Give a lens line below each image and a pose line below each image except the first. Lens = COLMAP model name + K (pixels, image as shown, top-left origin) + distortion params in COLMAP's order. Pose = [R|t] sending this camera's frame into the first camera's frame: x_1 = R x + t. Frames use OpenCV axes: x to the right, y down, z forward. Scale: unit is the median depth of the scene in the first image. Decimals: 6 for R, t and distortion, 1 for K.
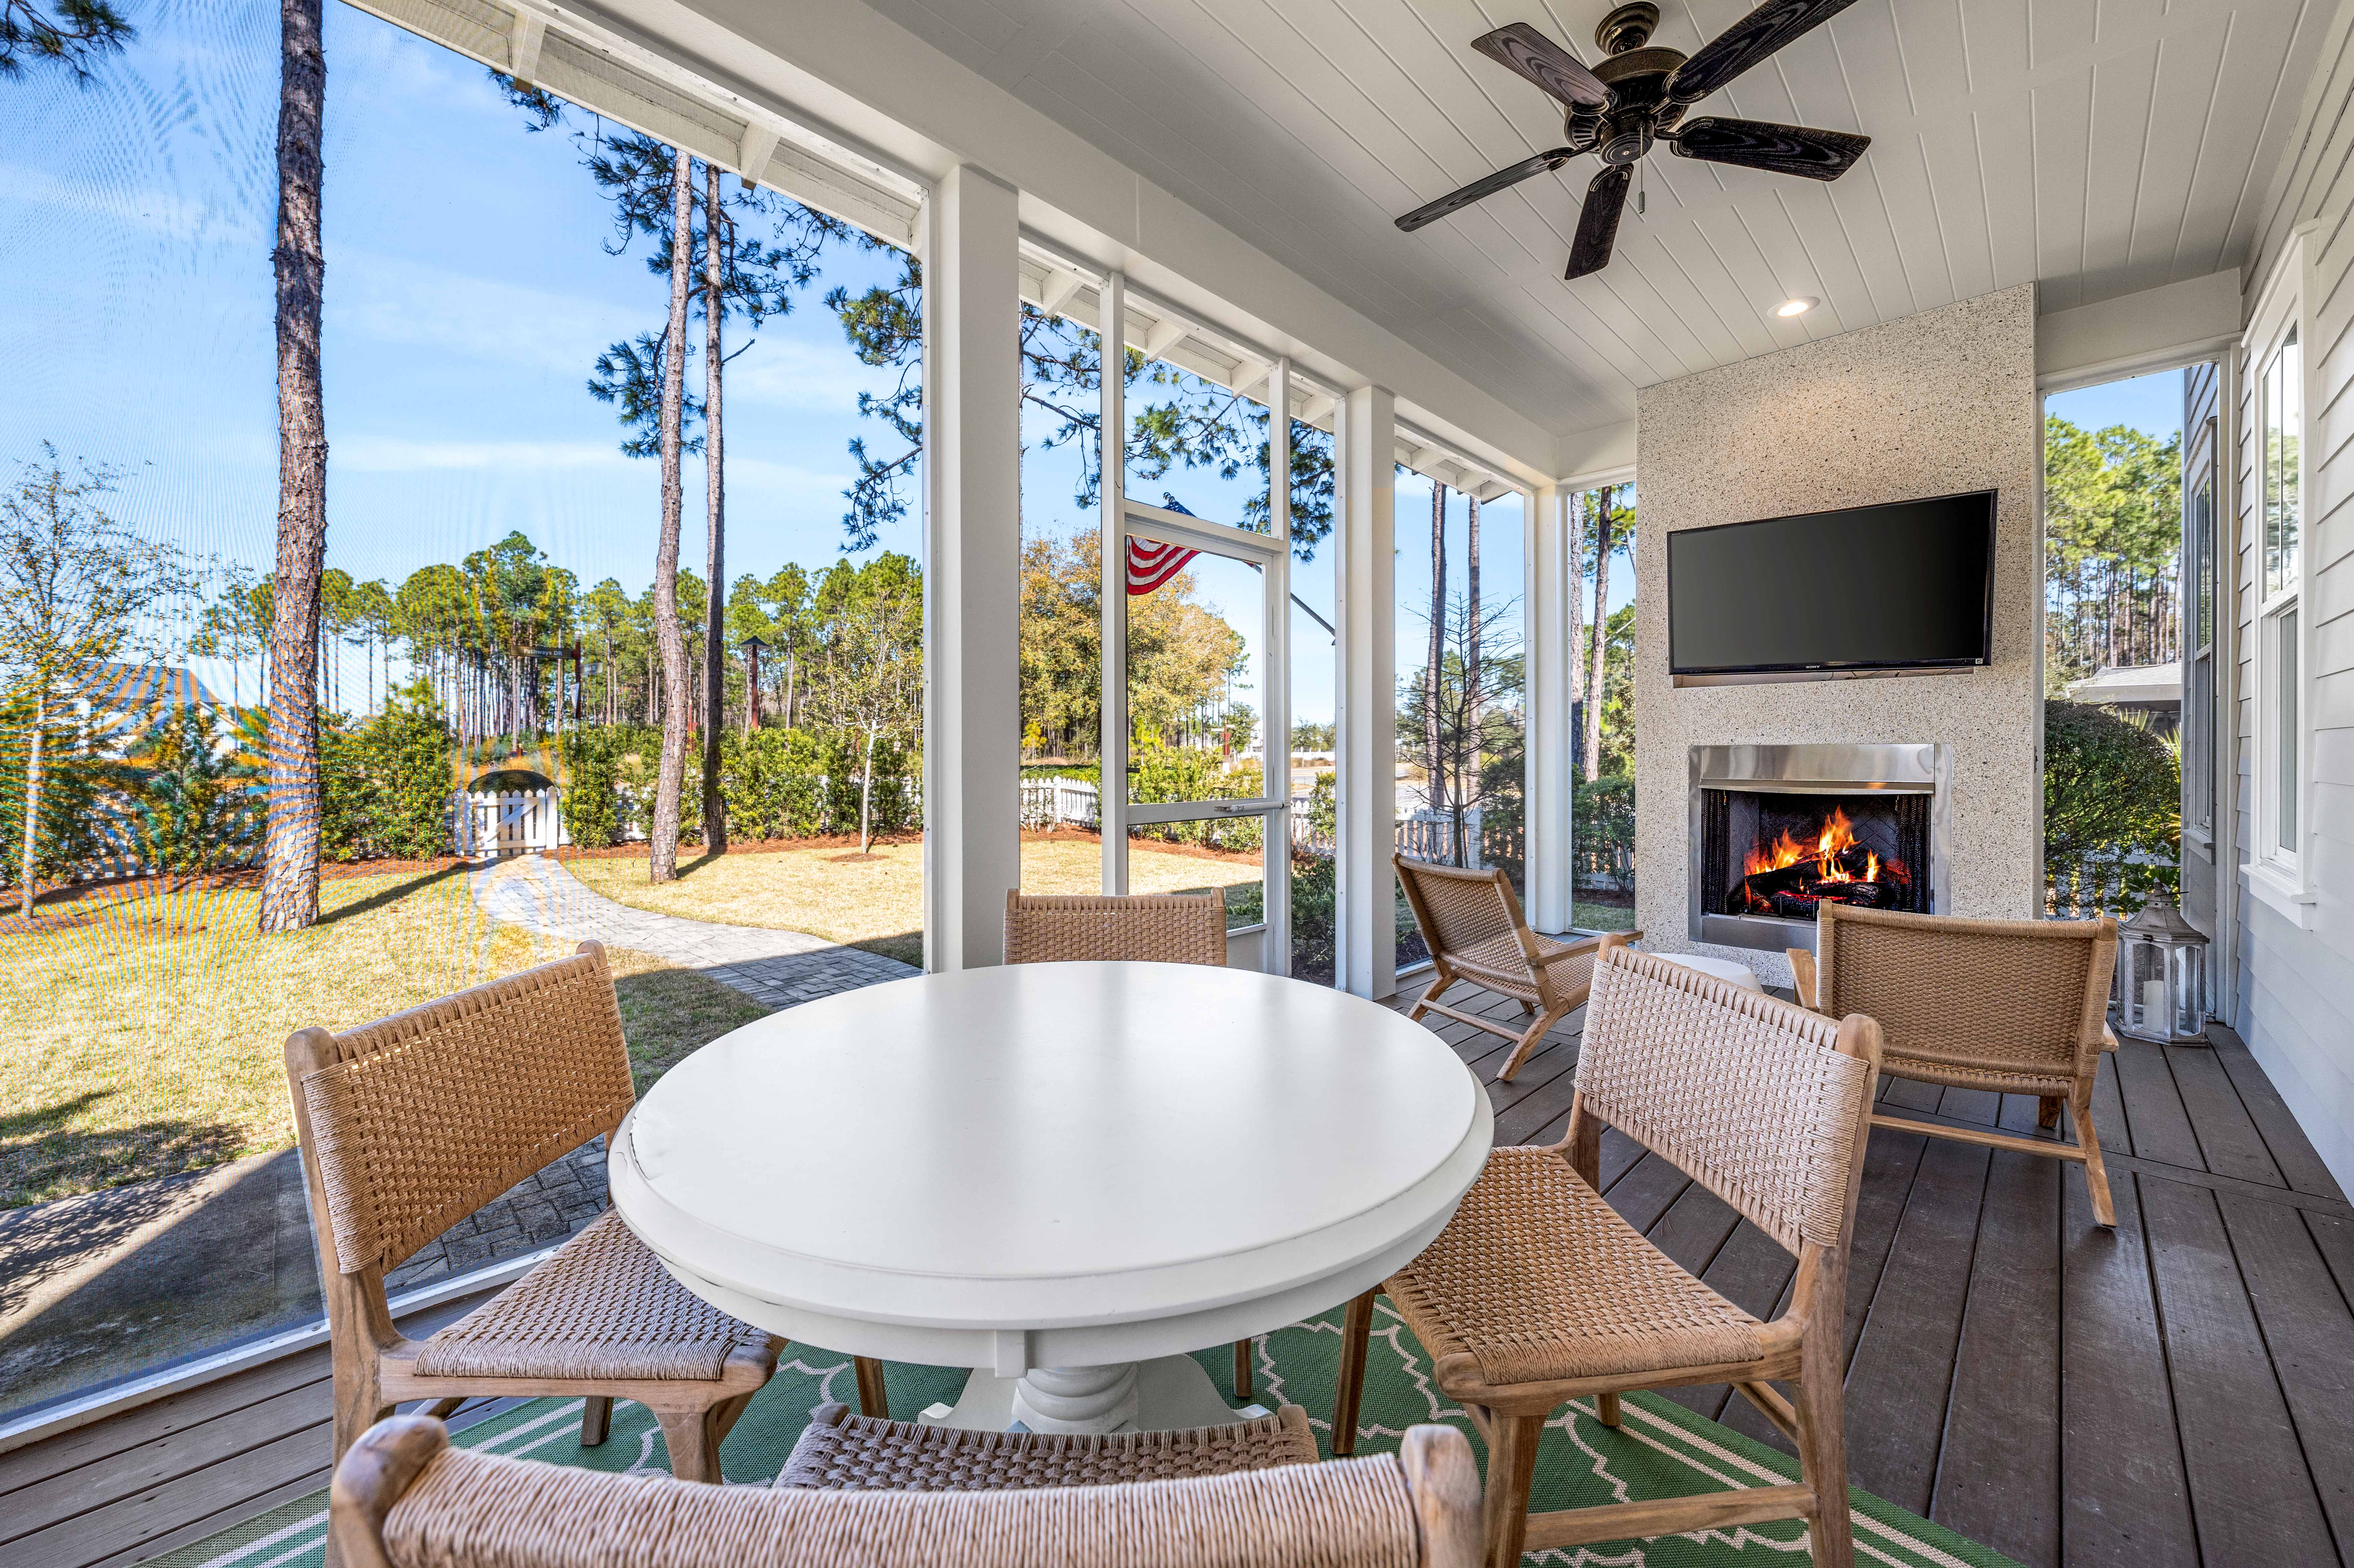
lens RADIAL K [[904.9, 0, 1158.8], [0, 904.9, 763.9], [0, 0, 1]] dist [-0.010884, 0.000519]
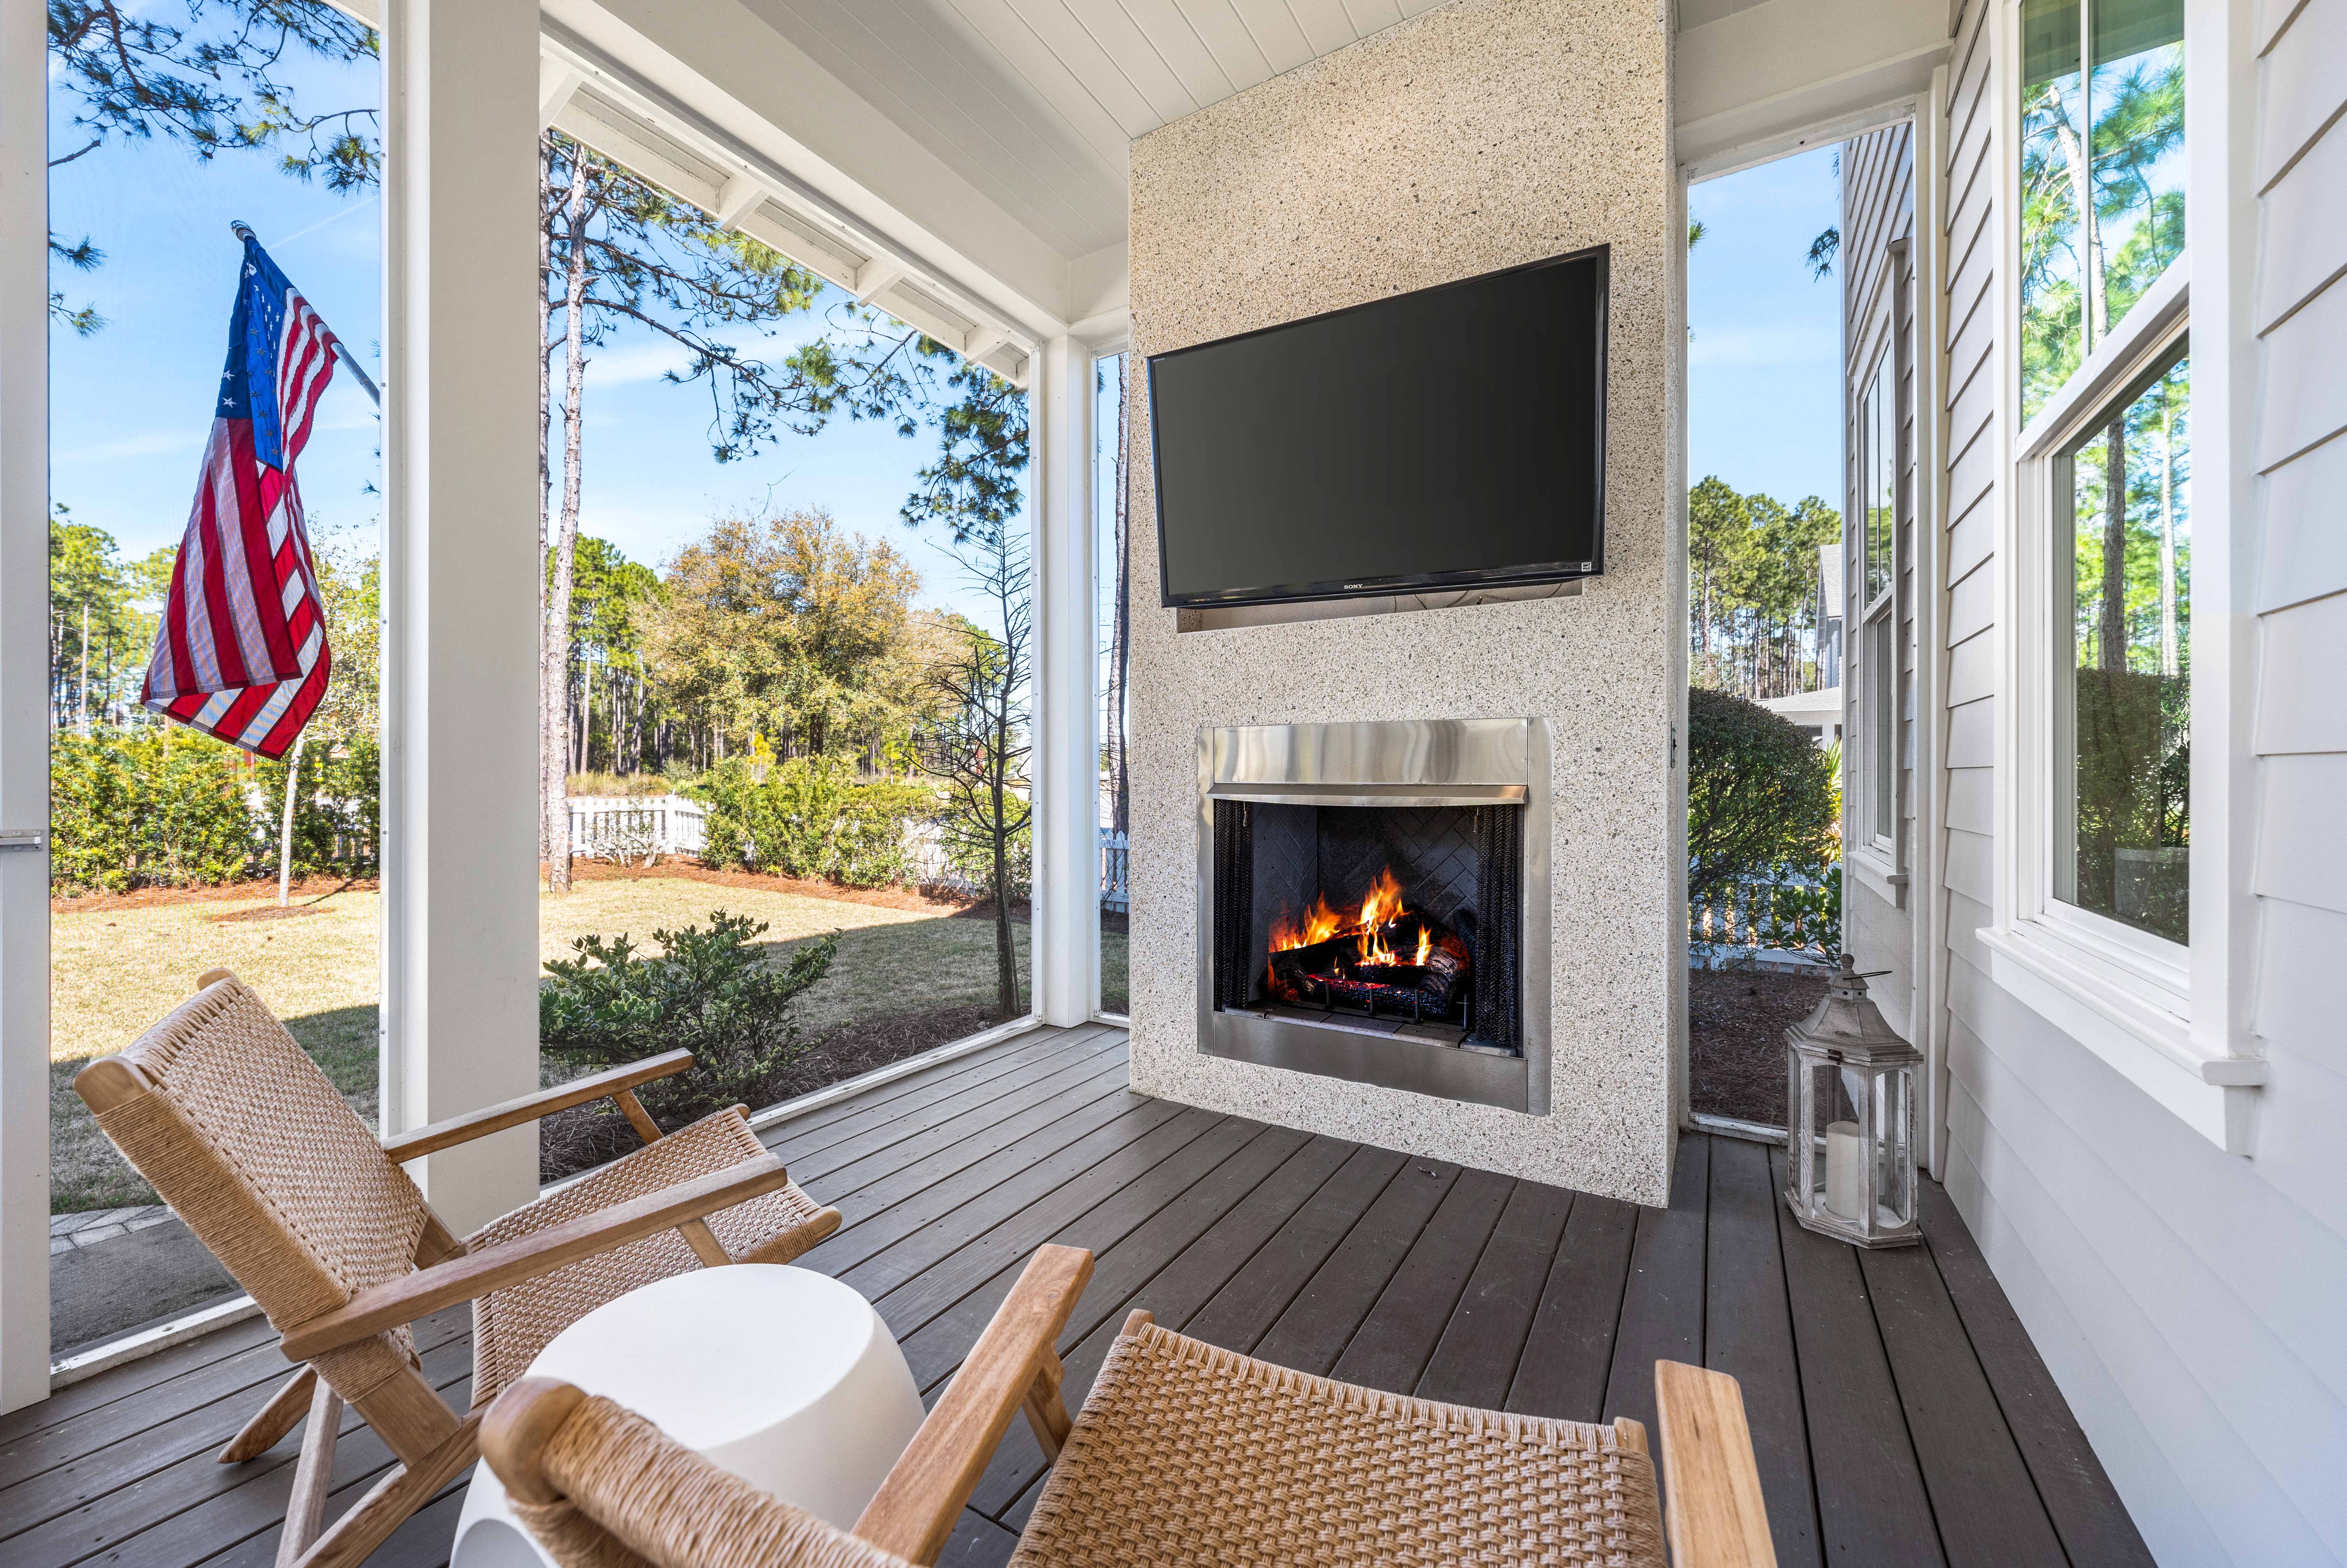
lens RADIAL K [[902.2, 0, 1193.8], [0, 902.2, 782.8], [0, 0, 1]] dist [-0.010884, 0.000519]
pose [[0.966804, 0.000749, 0.255518, 0.130948], [0.000056, 0.999995, -0.003145, 0.005480], [-0.255519, 0.003055, 0.966799, 0.127534]]
